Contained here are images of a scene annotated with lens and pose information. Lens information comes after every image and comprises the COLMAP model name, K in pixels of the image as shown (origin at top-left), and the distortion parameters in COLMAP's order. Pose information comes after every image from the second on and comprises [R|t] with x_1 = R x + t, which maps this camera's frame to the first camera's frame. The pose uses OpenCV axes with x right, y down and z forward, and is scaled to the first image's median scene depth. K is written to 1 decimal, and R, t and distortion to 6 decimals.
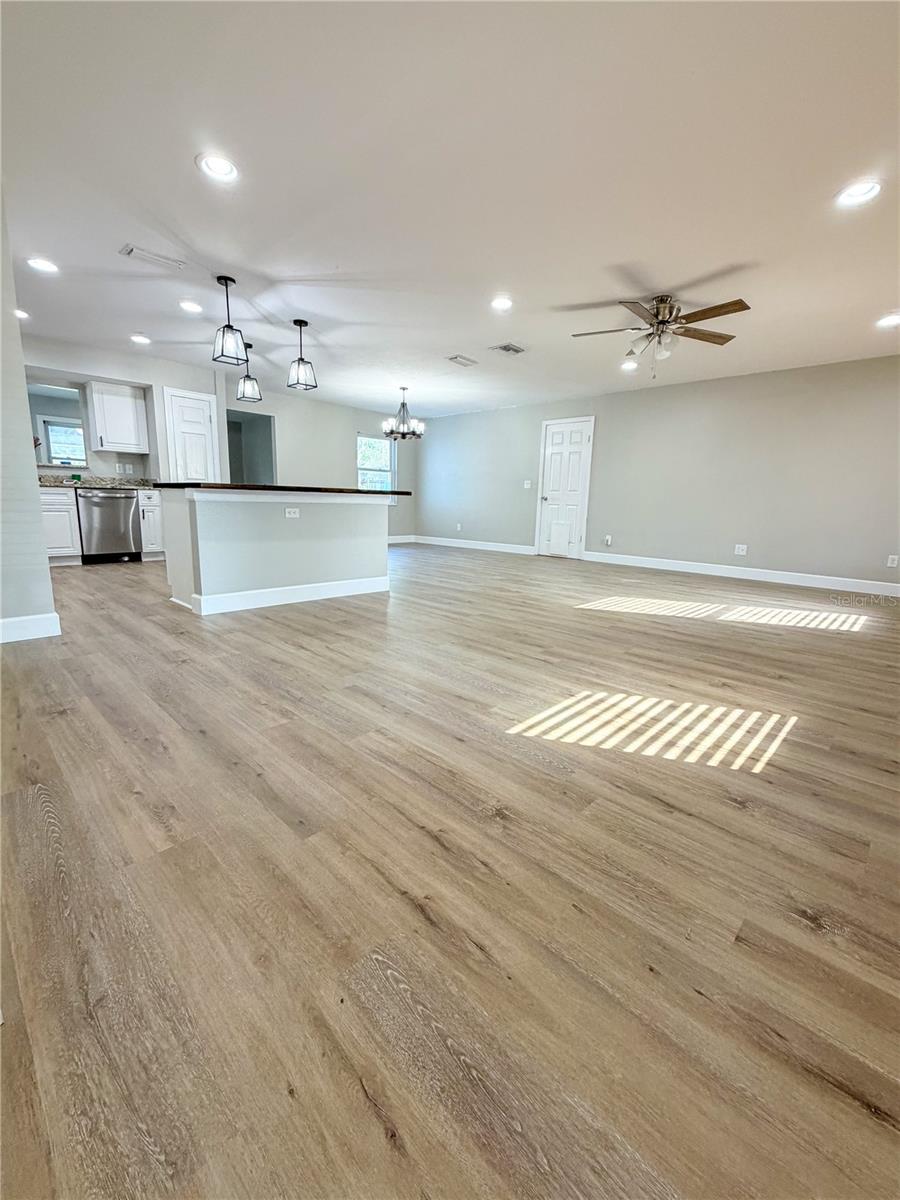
lens RADIAL K [[479.0, 0, 447.9], [0, 479.0, 594.7], [0, 0, 1]] dist [-0.000058, 0.000682]
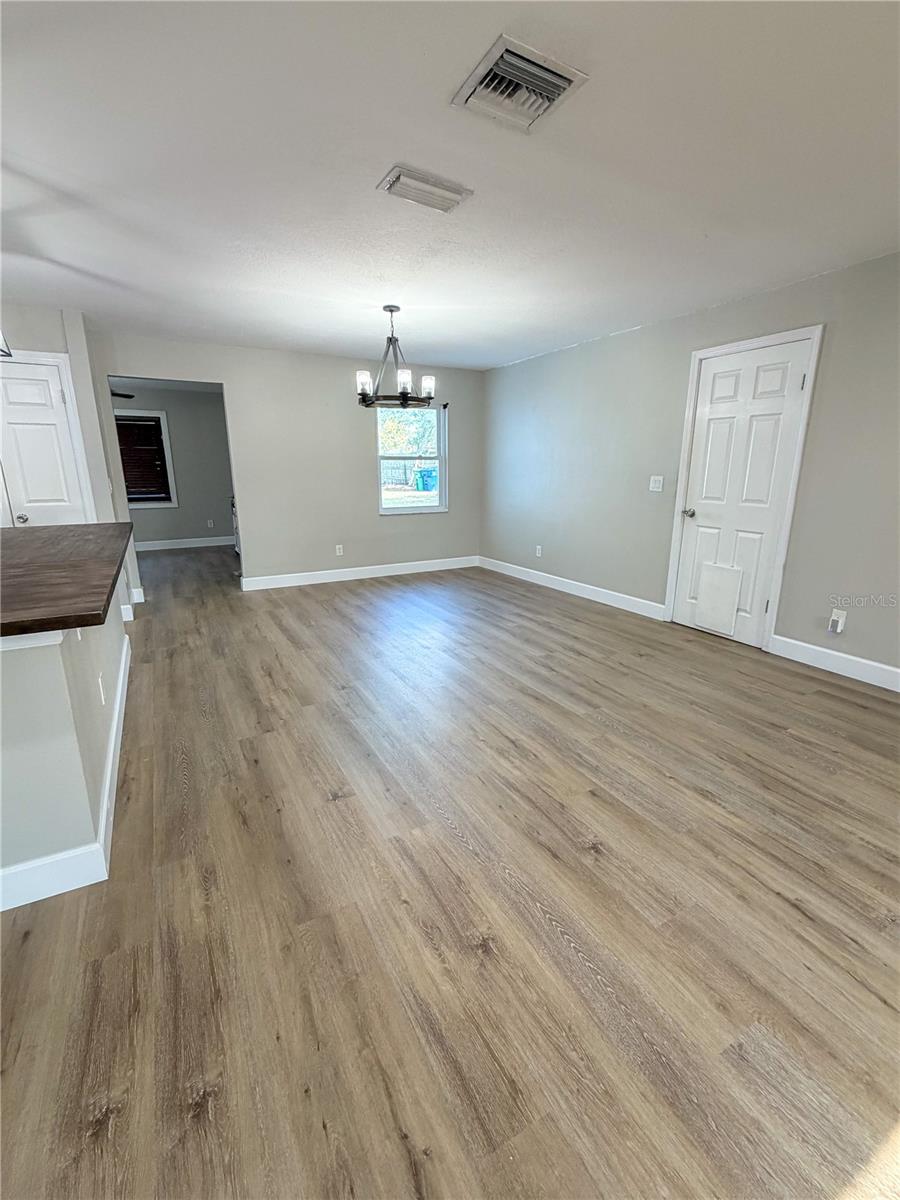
lens RADIAL K [[510.9, 0, 457.7], [0, 510.9, 594.8], [0, 0, 1]] dist [0.002853, 0.000297]
pose [[0.958662, 0.044700, -0.281016, 0.126586], [-0.031981, 0.998253, 0.049689, -0.137306], [0.282746, -0.038647, 0.958416, 0.431465]]
